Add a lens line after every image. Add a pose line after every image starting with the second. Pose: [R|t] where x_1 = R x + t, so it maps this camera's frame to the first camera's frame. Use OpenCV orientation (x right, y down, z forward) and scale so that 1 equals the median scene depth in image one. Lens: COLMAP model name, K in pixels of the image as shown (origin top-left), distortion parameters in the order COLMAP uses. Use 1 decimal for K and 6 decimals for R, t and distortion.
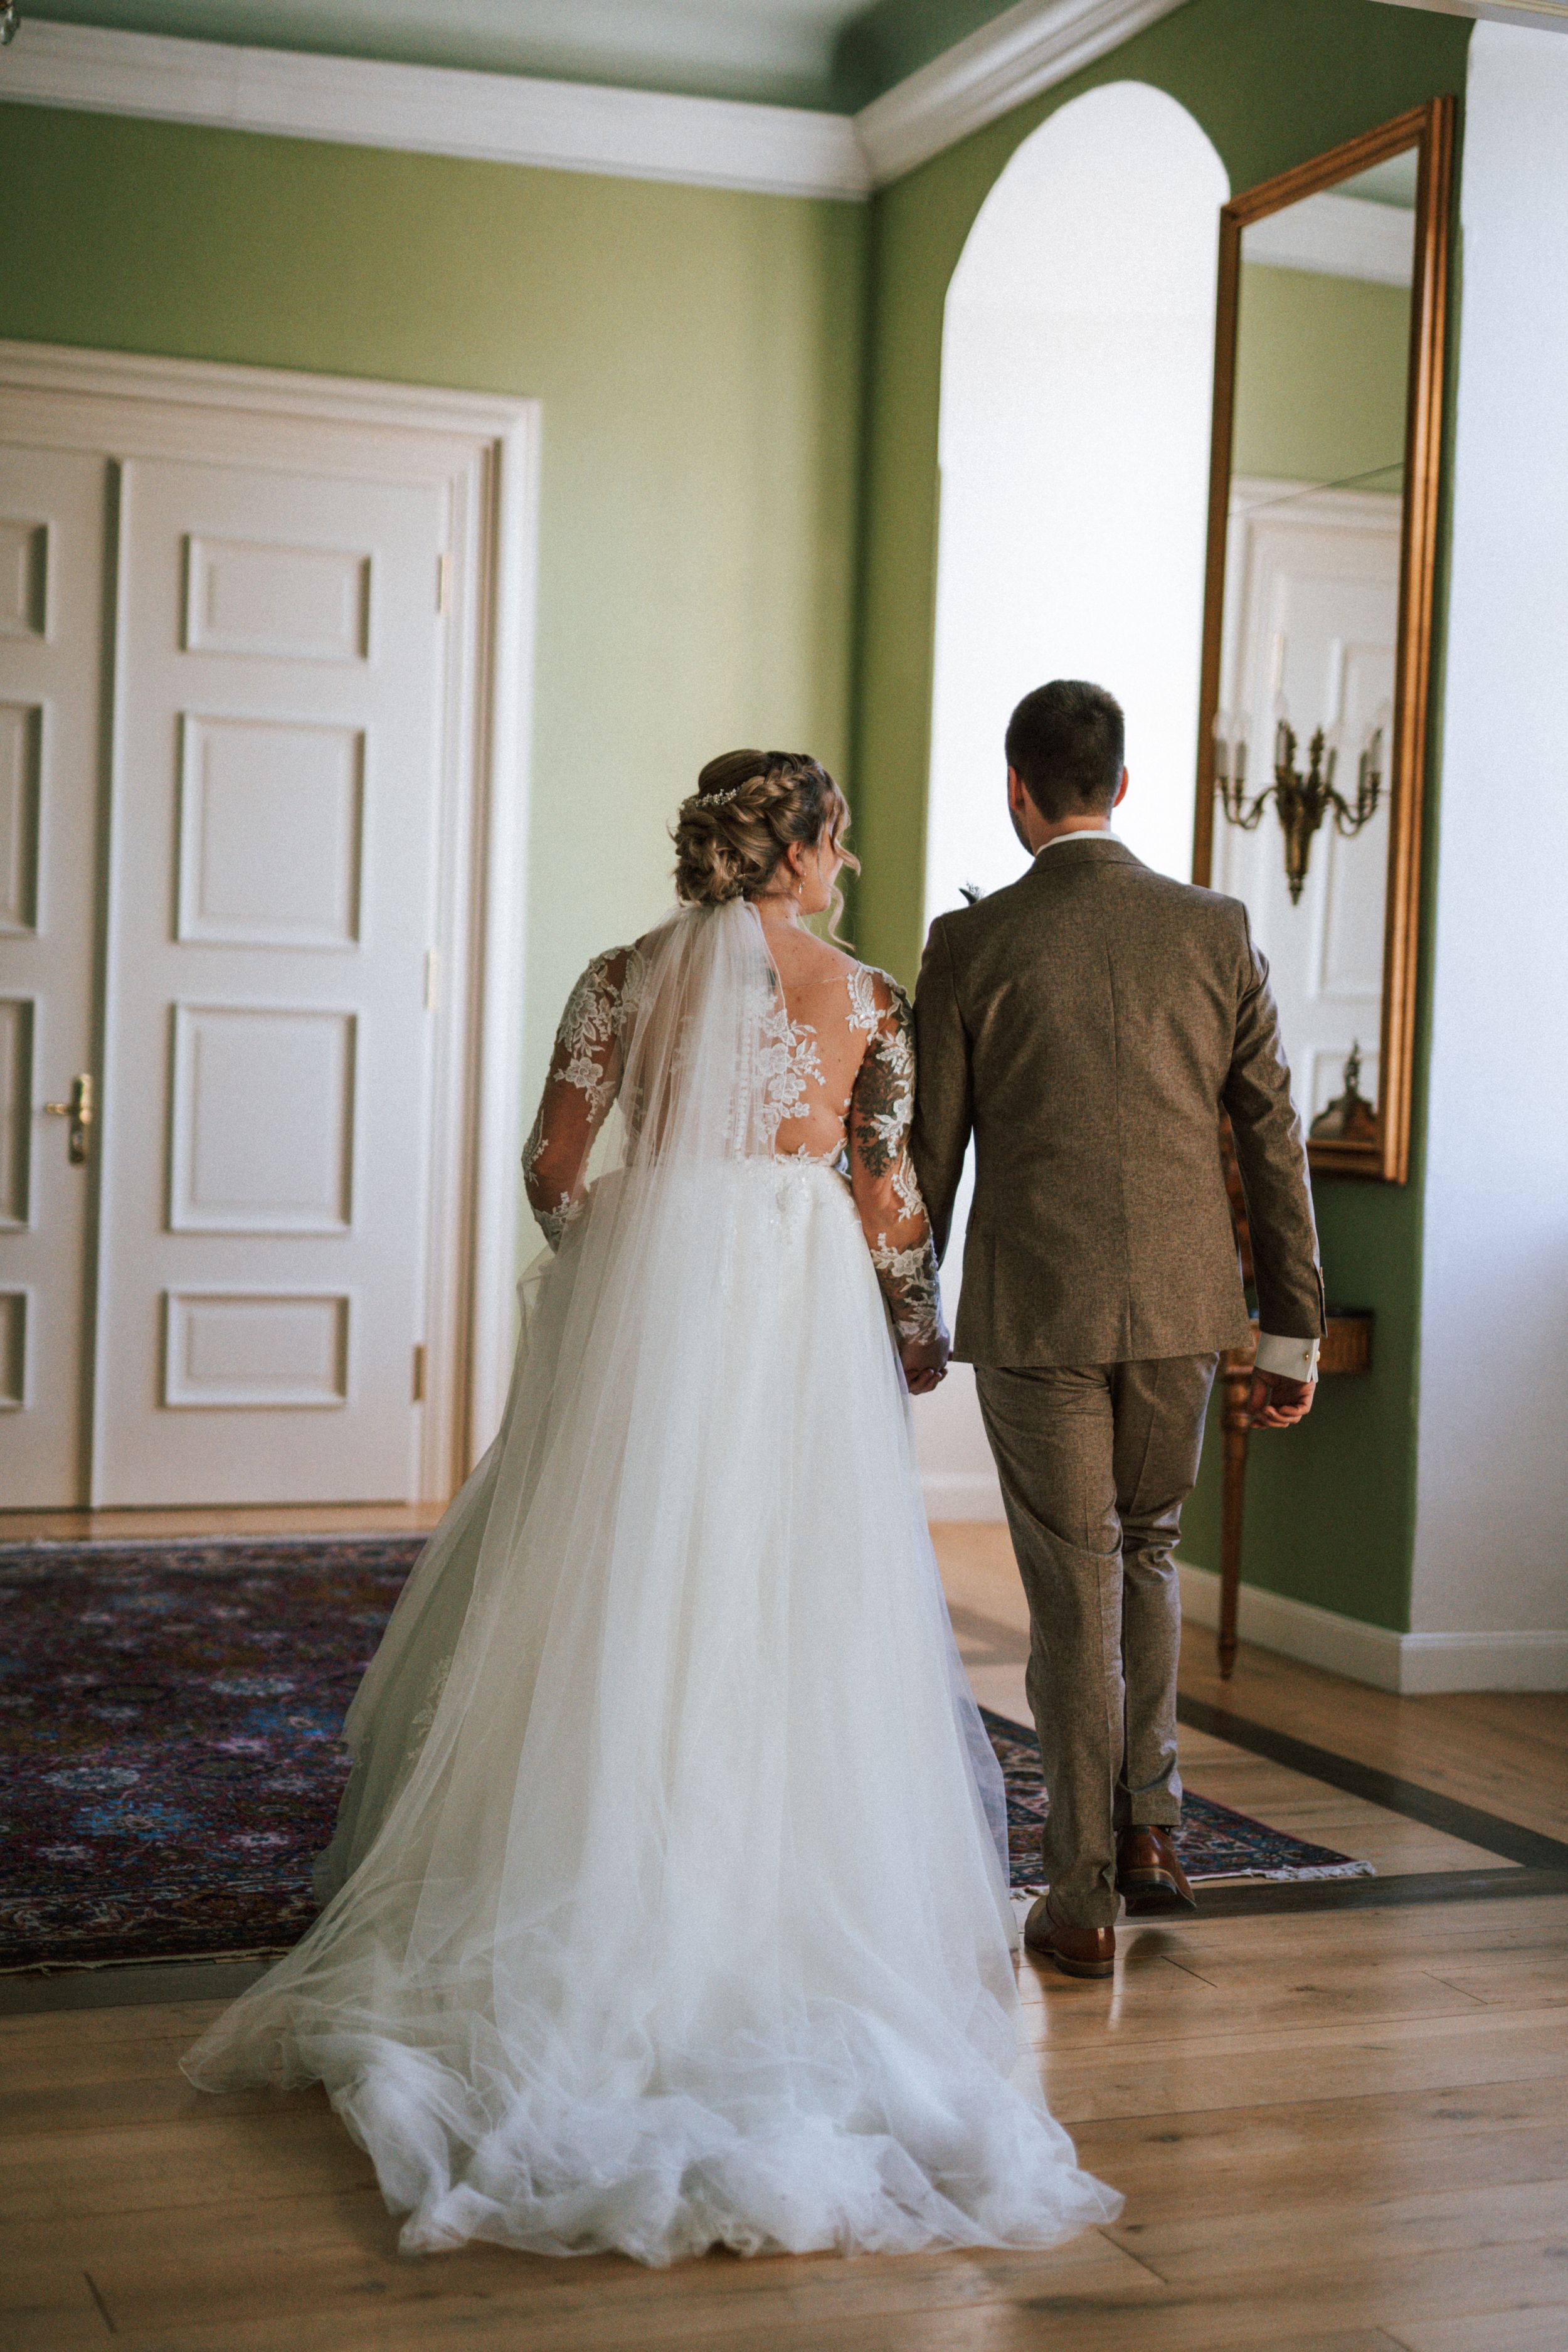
lens RADIAL K [[3321.7, 0, 784.9], [0, 3321.7, 1189.0], [0, 0, 1]] dist [0.054845, 0.000000]
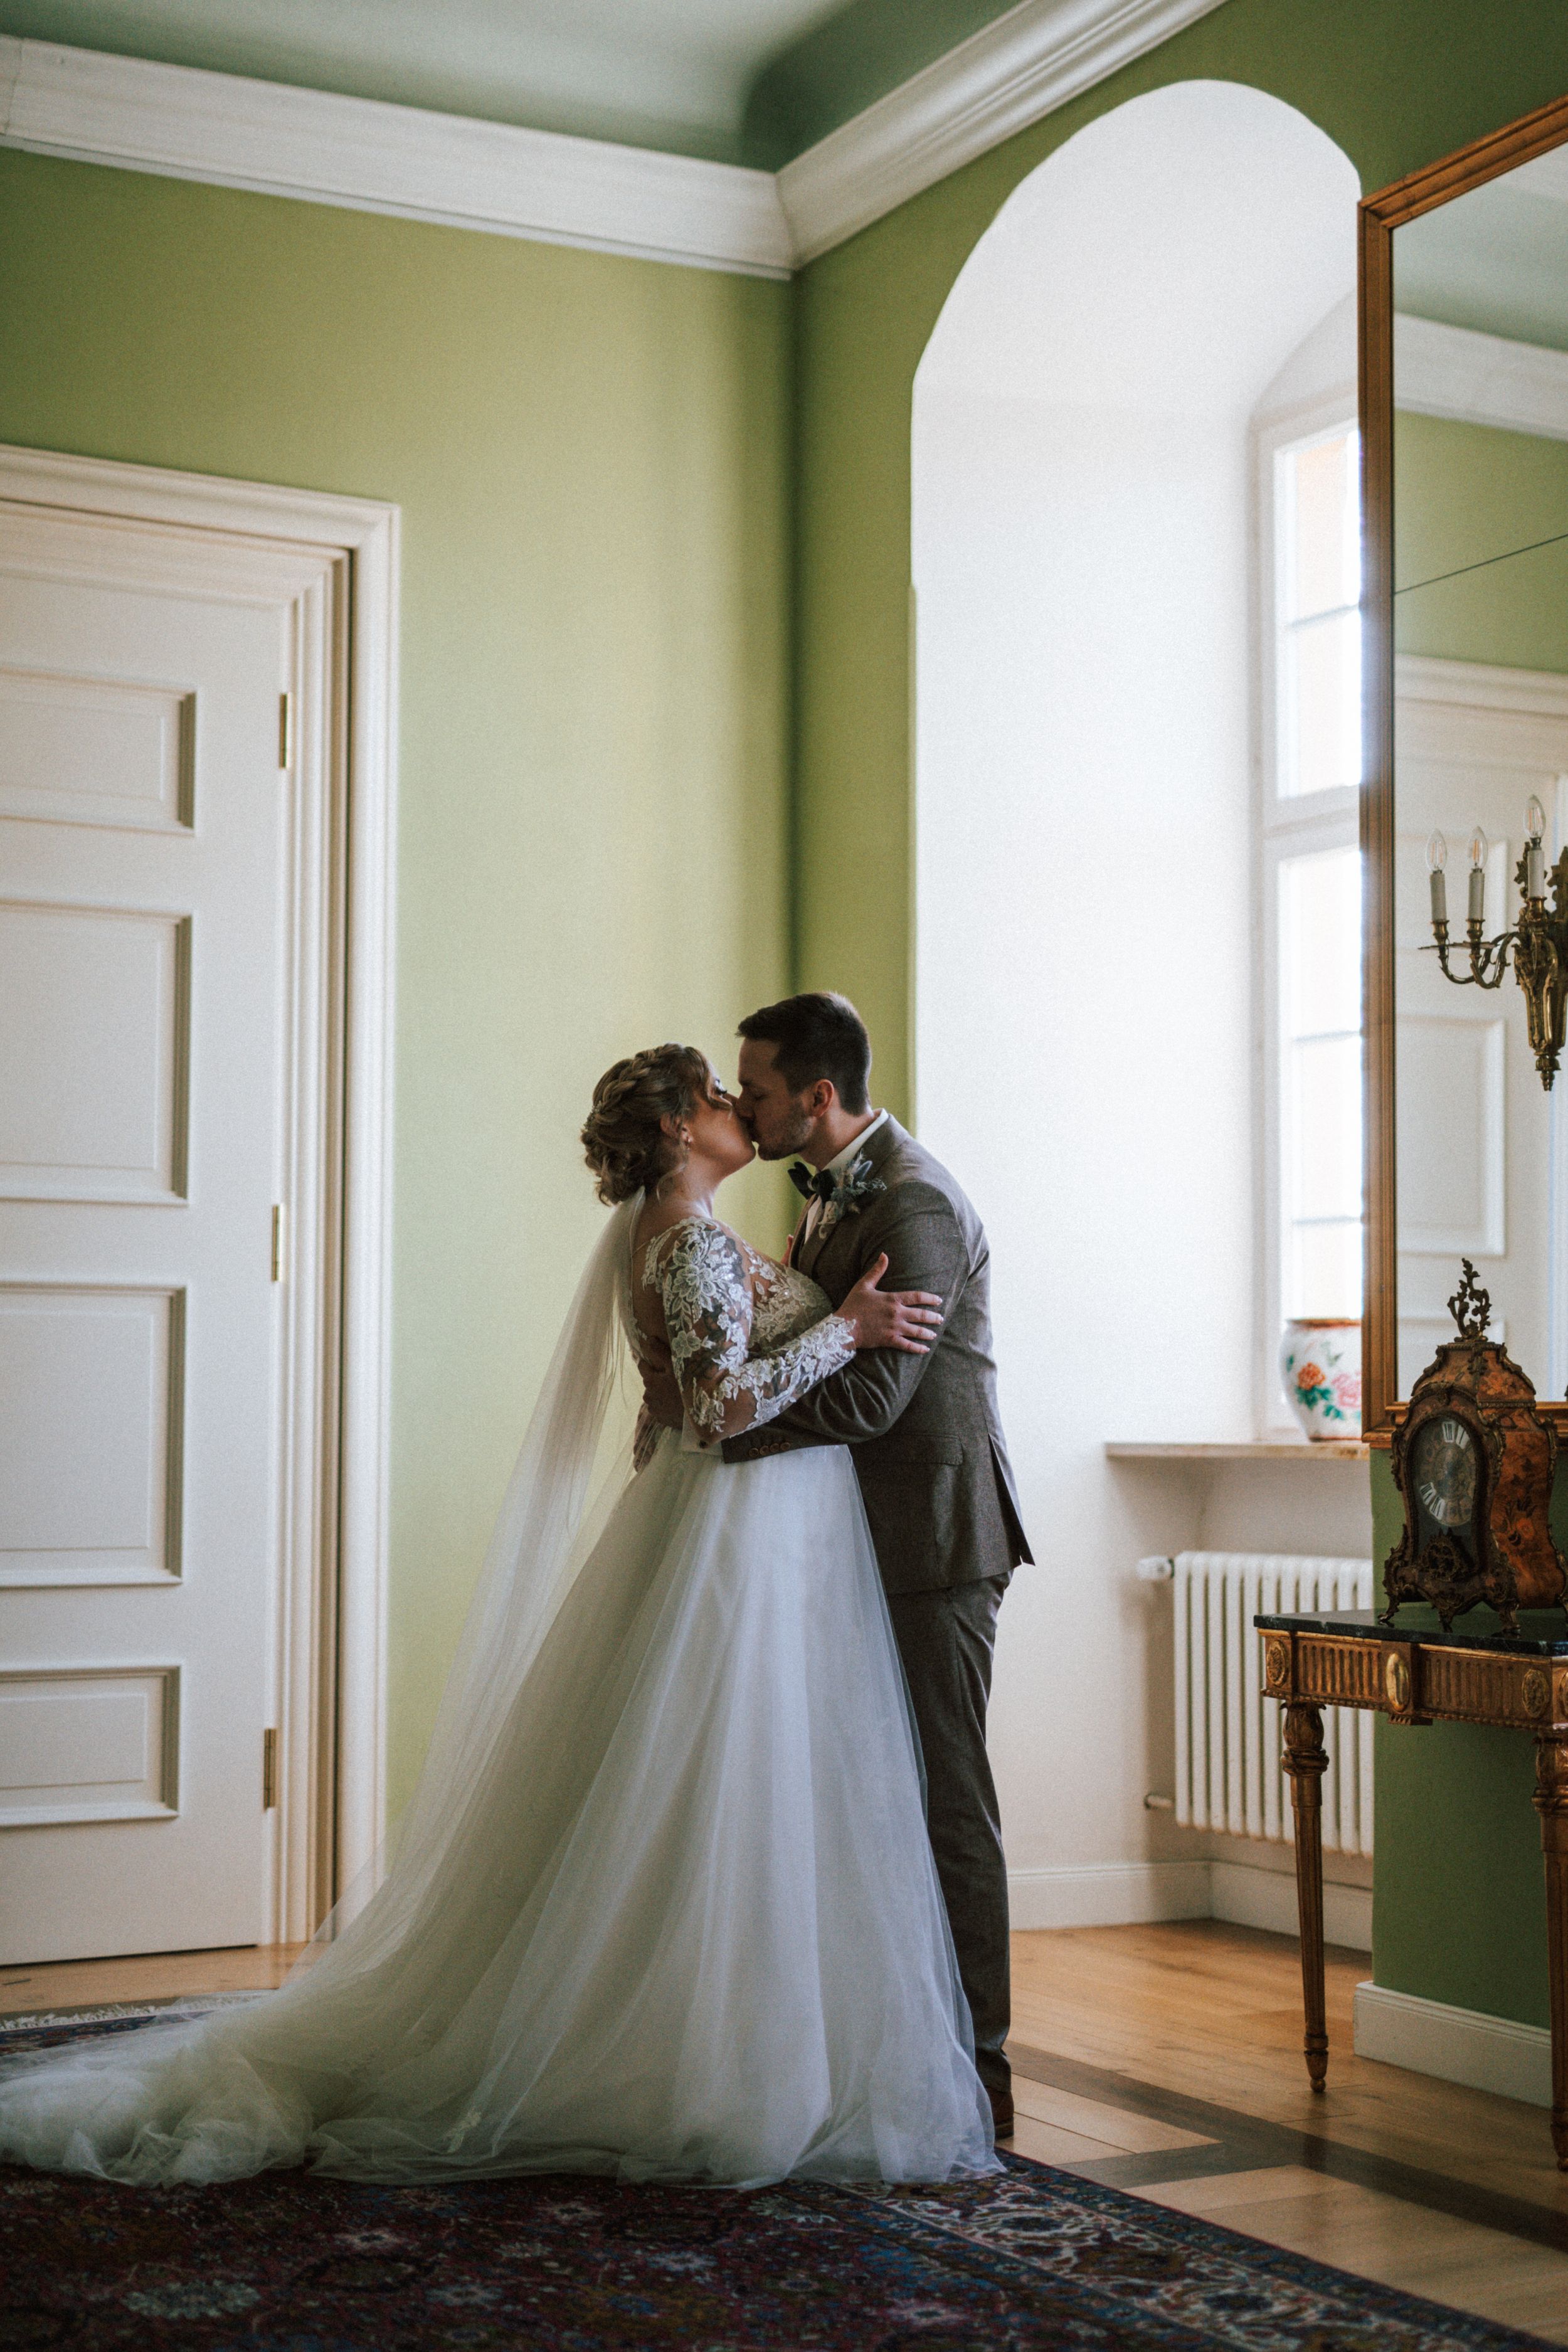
lens RADIAL K [[3321.7, 0, 806.2], [0, 3321.7, 1166.8], [0, 0, 1]] dist [0.054845, 0.000000]
pose [[0.990216, -0.020461, 0.138037, -0.108296], [0.034951, 0.994028, -0.103380, 0.003255], [-0.135097, 0.107193, 0.985017, 0.277602]]
